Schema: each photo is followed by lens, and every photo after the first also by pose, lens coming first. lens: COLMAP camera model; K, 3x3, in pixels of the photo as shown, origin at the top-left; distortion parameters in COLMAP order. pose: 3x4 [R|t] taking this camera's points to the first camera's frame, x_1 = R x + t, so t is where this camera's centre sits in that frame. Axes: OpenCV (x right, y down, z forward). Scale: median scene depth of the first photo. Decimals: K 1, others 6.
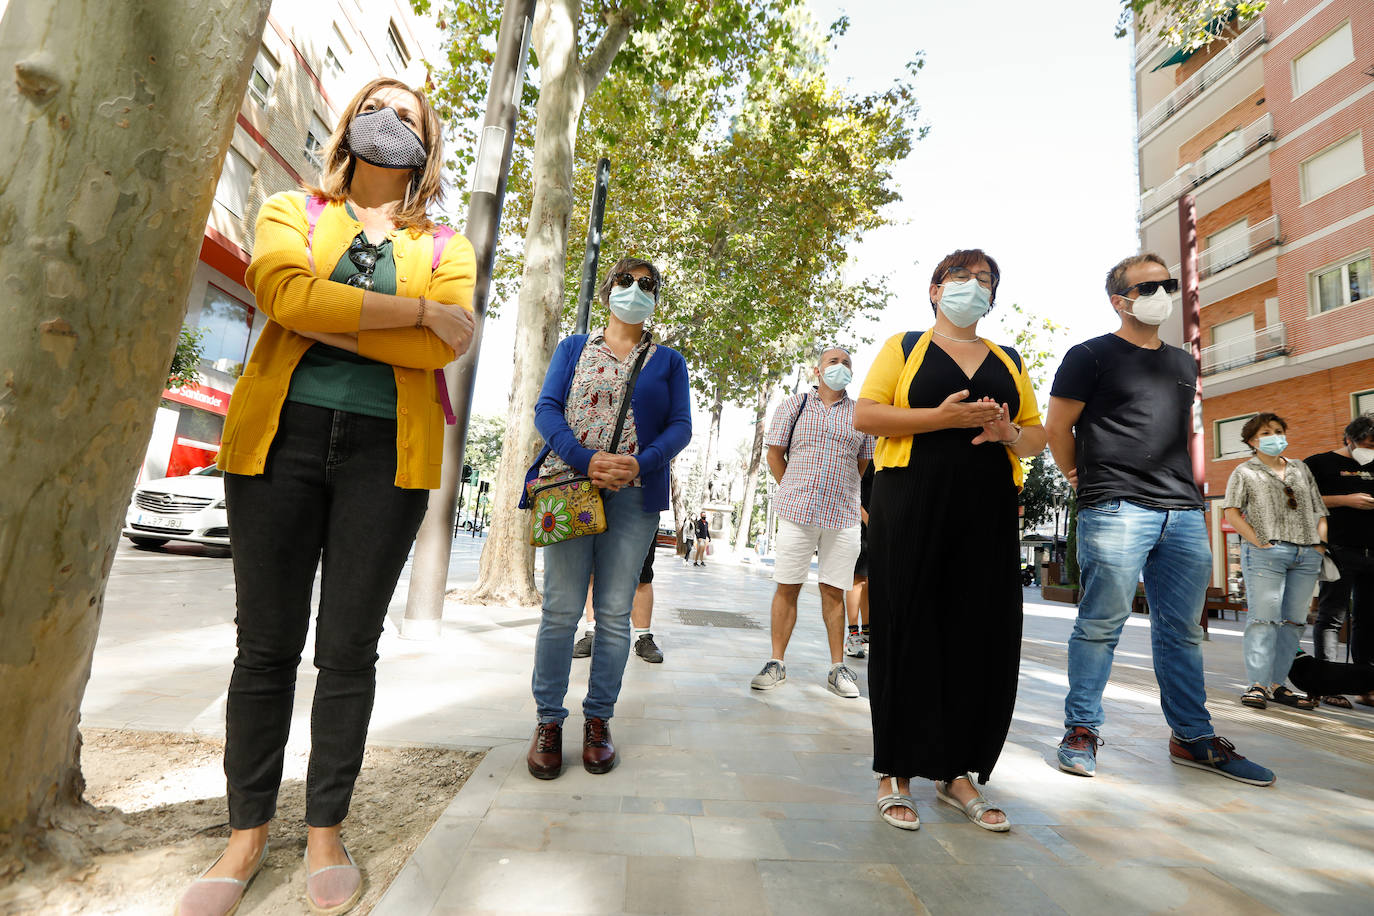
lens RADIAL K [[636.1, 0, 721.4], [0, 636.1, 428.0], [0, 0, 1]] dist [-0.000778, -0.000371]
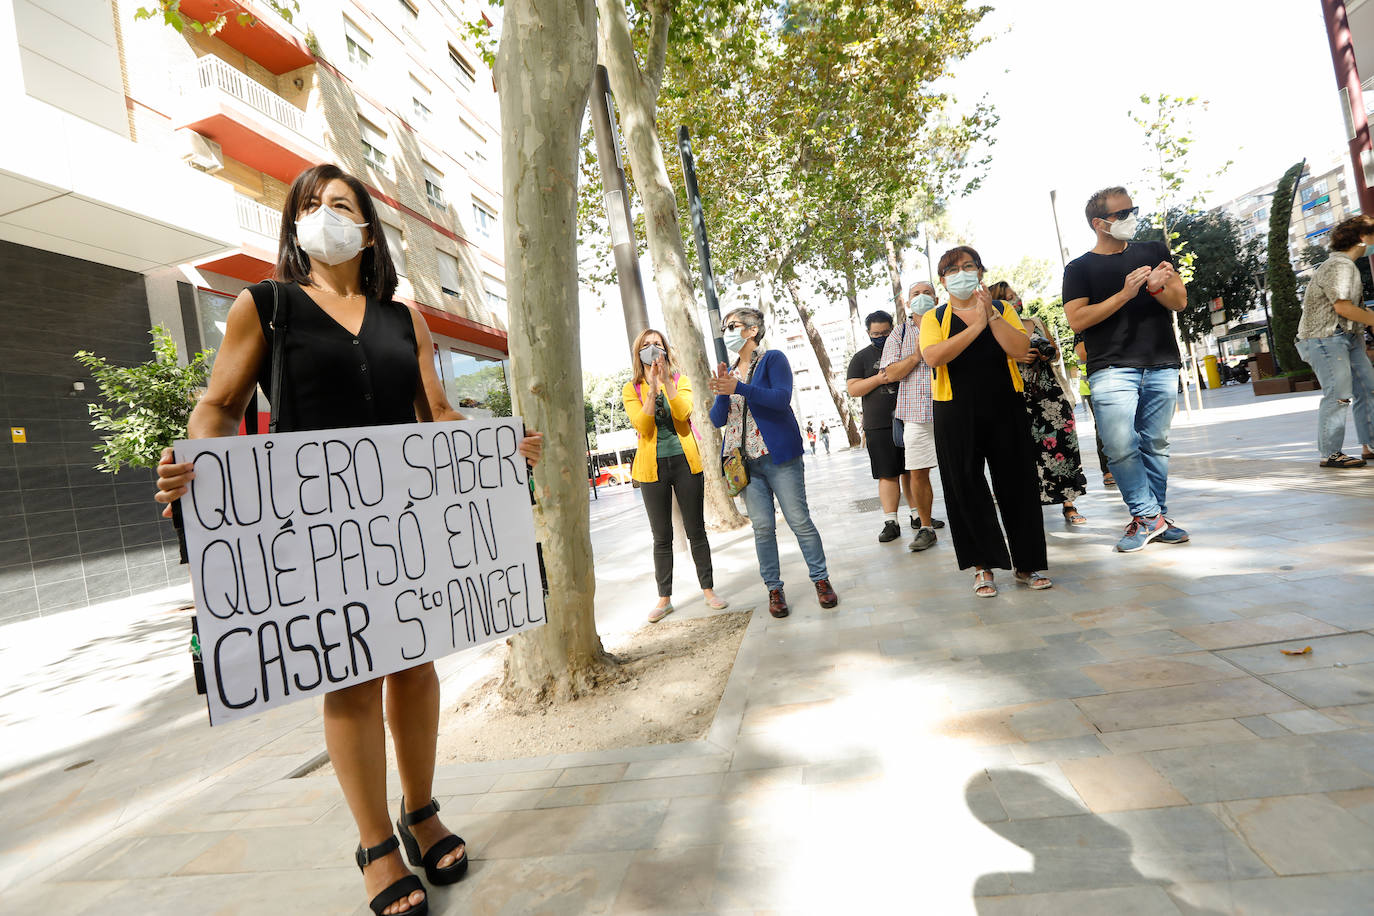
lens RADIAL K [[1063.7, 0, 687.0], [0, 1063.7, 458.0], [0, 0, 1]] dist [0.000790, 0.001664]
pose [[0.936694, -0.238102, -0.256734, 0.209177], [0.293504, 0.933748, 0.204864, -0.368581], [0.190947, -0.267247, 0.944520, -1.158252]]
